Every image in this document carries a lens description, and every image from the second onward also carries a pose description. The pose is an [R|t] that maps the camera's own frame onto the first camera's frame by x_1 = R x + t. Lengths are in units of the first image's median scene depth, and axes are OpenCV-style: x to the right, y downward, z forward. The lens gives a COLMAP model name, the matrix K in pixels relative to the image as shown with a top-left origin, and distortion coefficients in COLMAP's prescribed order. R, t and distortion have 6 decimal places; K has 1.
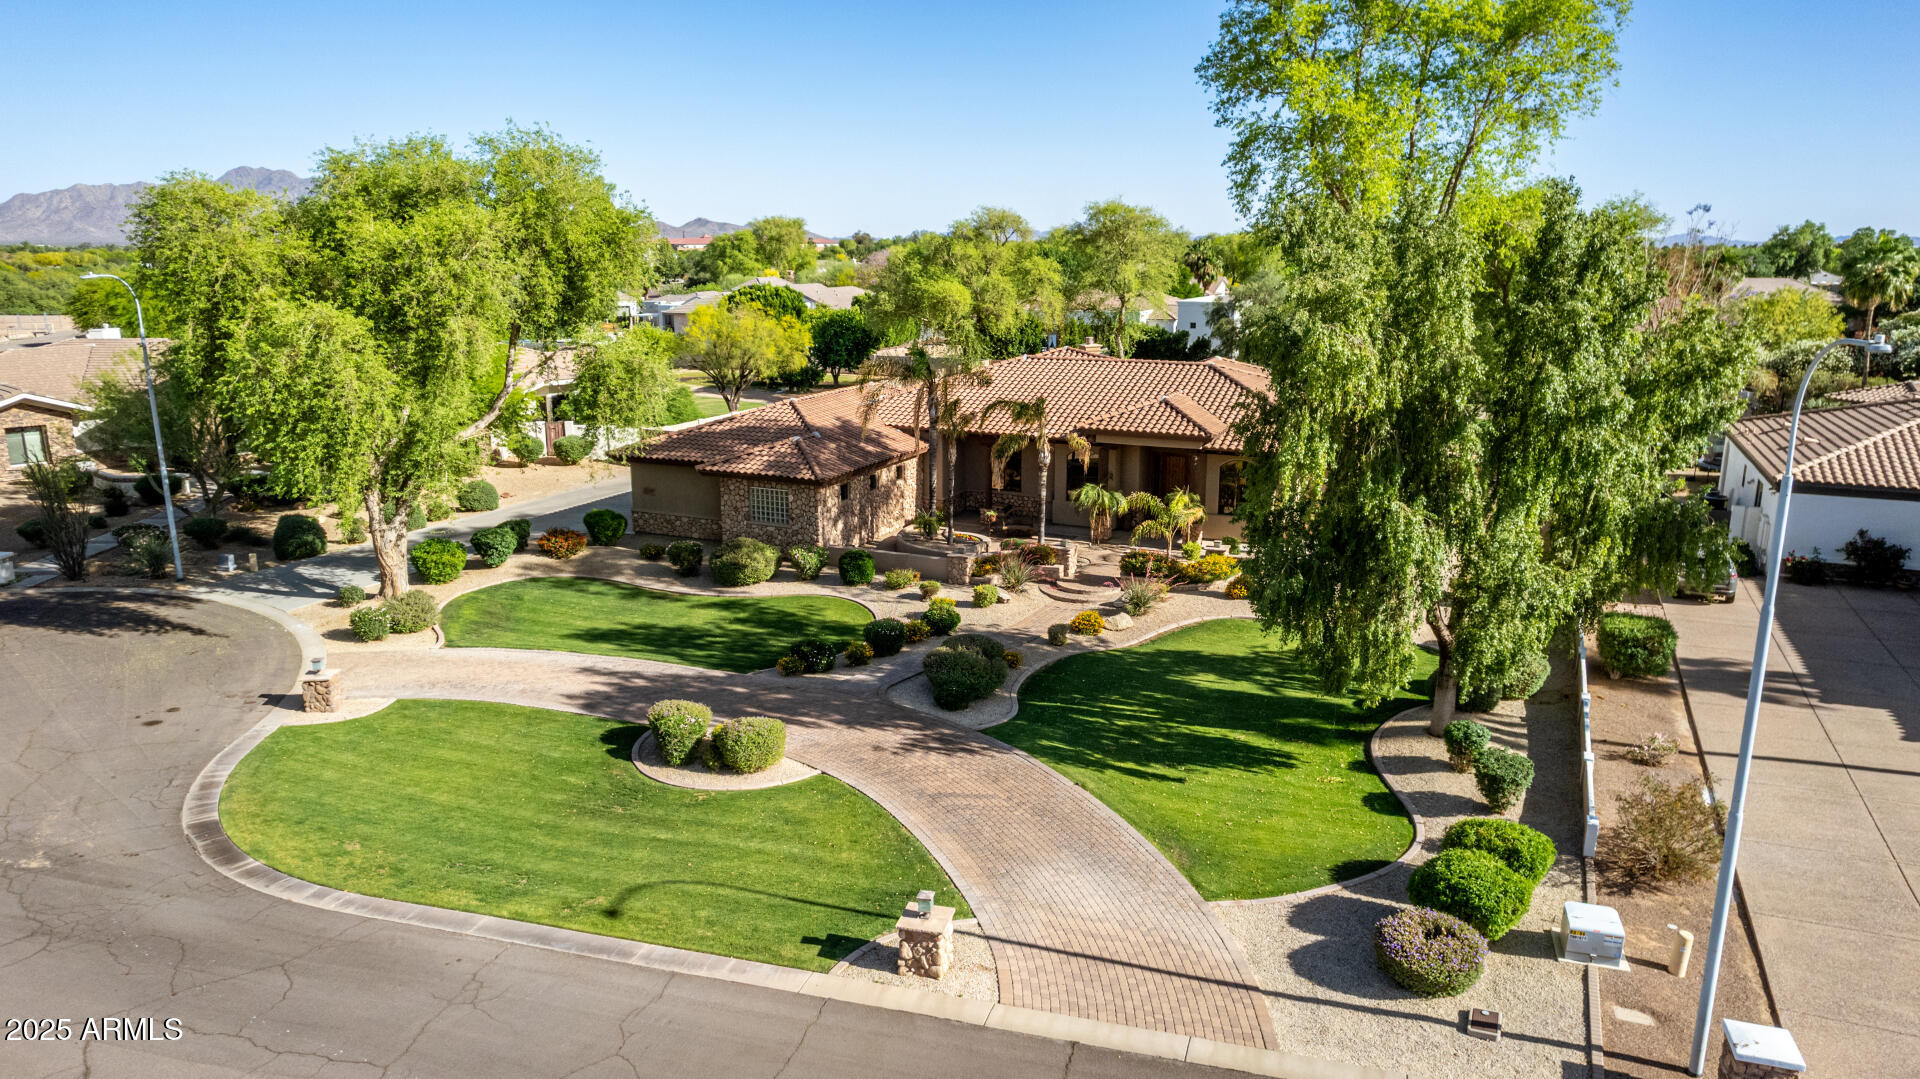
lens RADIAL K [[1280.4, 0, 960.0], [0, 1280.4, 539.5], [0, 0, 1]] dist [-0.033834, 0.002260]
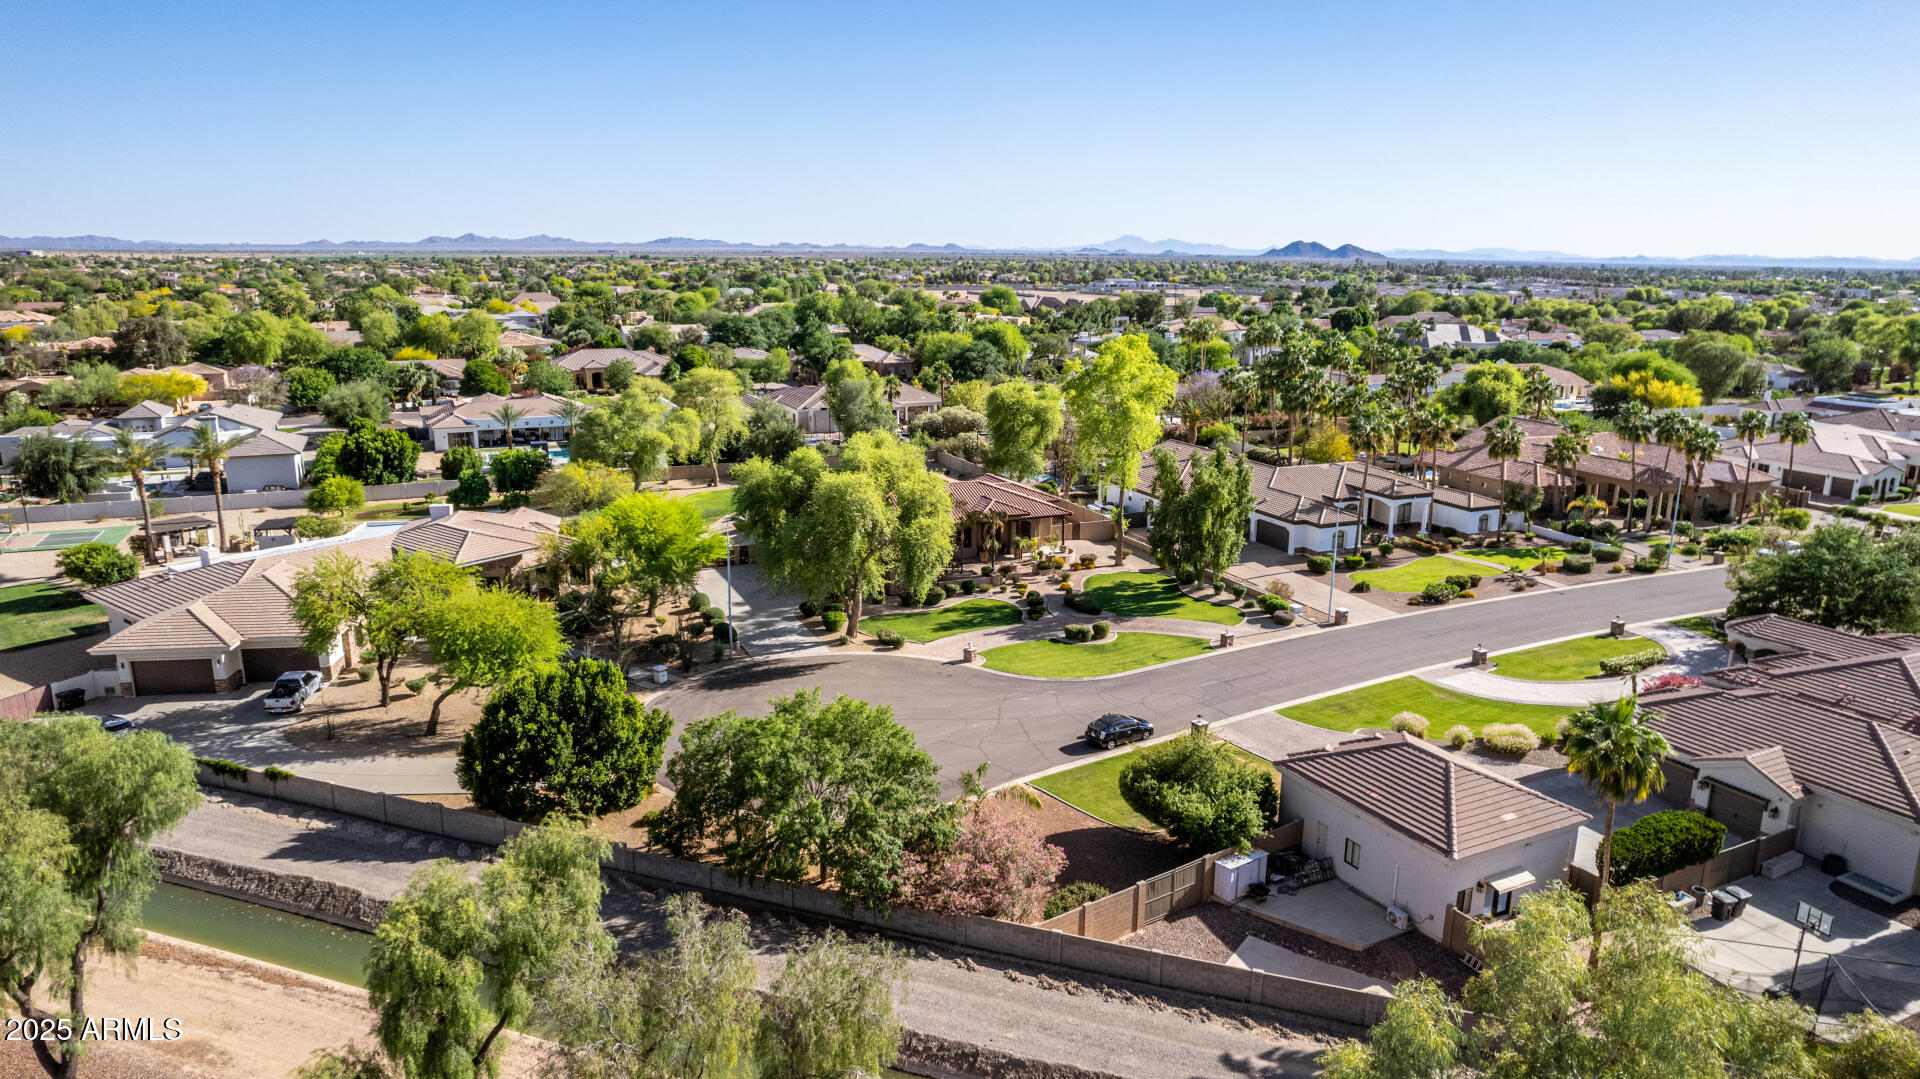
lens RADIAL K [[1252.4, 0, 968.4], [0, 1252.4, 542.6], [0, 0, 1]] dist [-0.035623, 0.006303]
pose [[0.666375, -0.166611, 0.726763, -2.193257], [0.162763, 0.983712, 0.076278, -0.298175], [-0.727635, 0.067461, 0.682639, -0.809558]]
